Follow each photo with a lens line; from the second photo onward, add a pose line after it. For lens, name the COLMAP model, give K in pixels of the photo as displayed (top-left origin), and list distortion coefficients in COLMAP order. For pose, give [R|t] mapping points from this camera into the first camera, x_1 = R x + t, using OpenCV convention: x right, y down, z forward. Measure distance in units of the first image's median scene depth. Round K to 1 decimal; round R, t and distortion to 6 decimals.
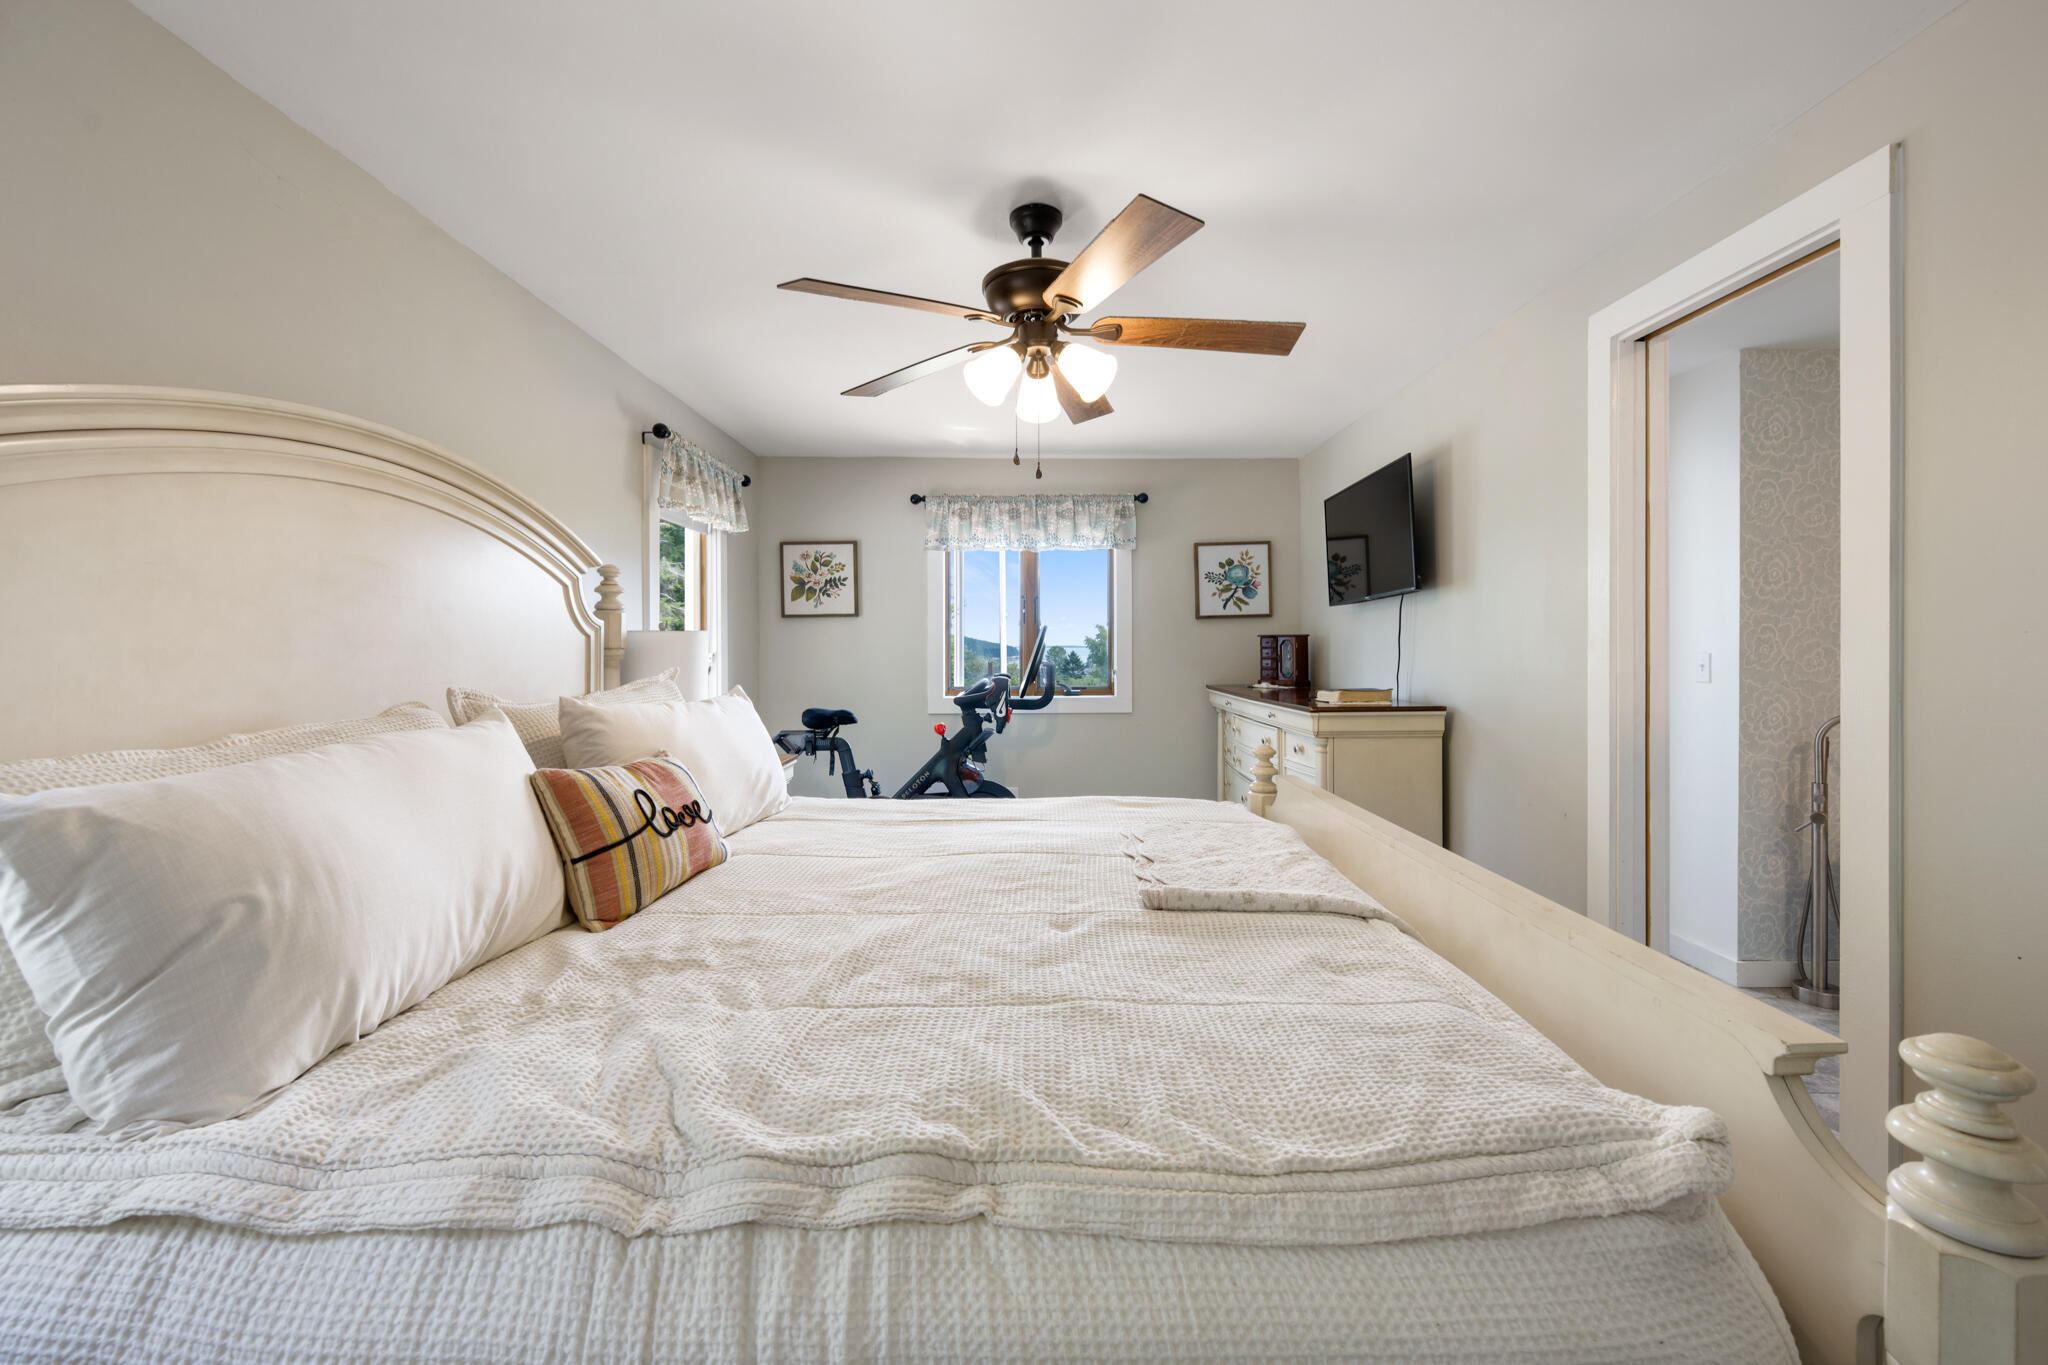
lens RADIAL K [[822.9, 0, 1029.0], [0, 822.9, 652.2], [0, 0, 1]] dist [-0.000978, 0.000089]
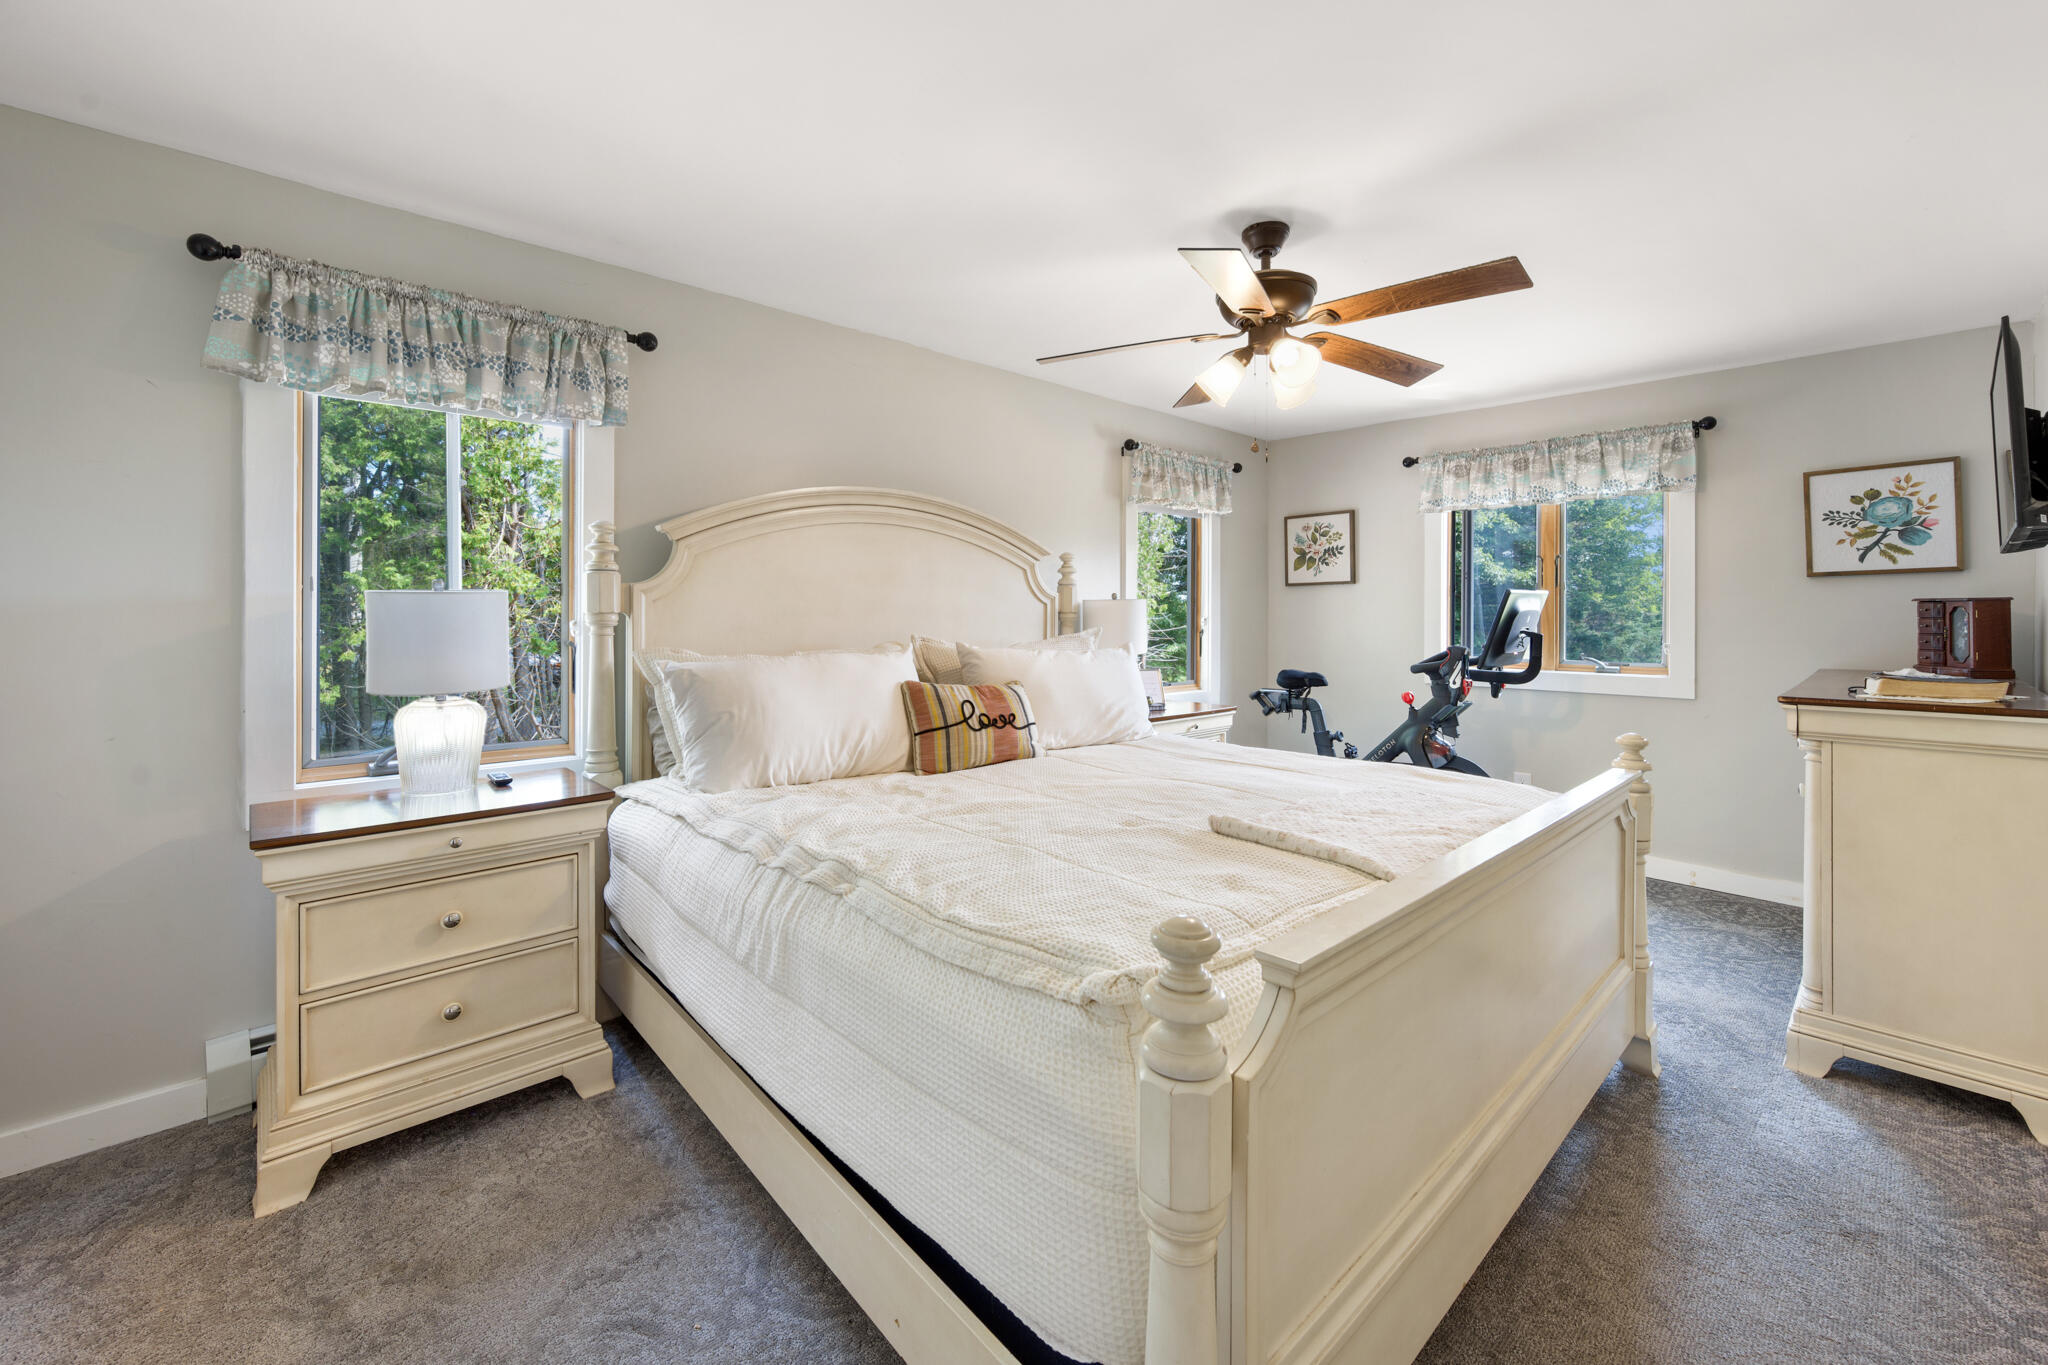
lens RADIAL K [[811.7, 0, 997.3], [0, 811.7, 618.2], [0, 0, 1]] dist [-0.000220, -0.000131]
pose [[0.676479, 0.009423, -0.736401, 0.271254], [-0.010129, 0.999943, 0.003491, 0.000699], [0.736392, 0.005098, 0.676536, -0.009666]]
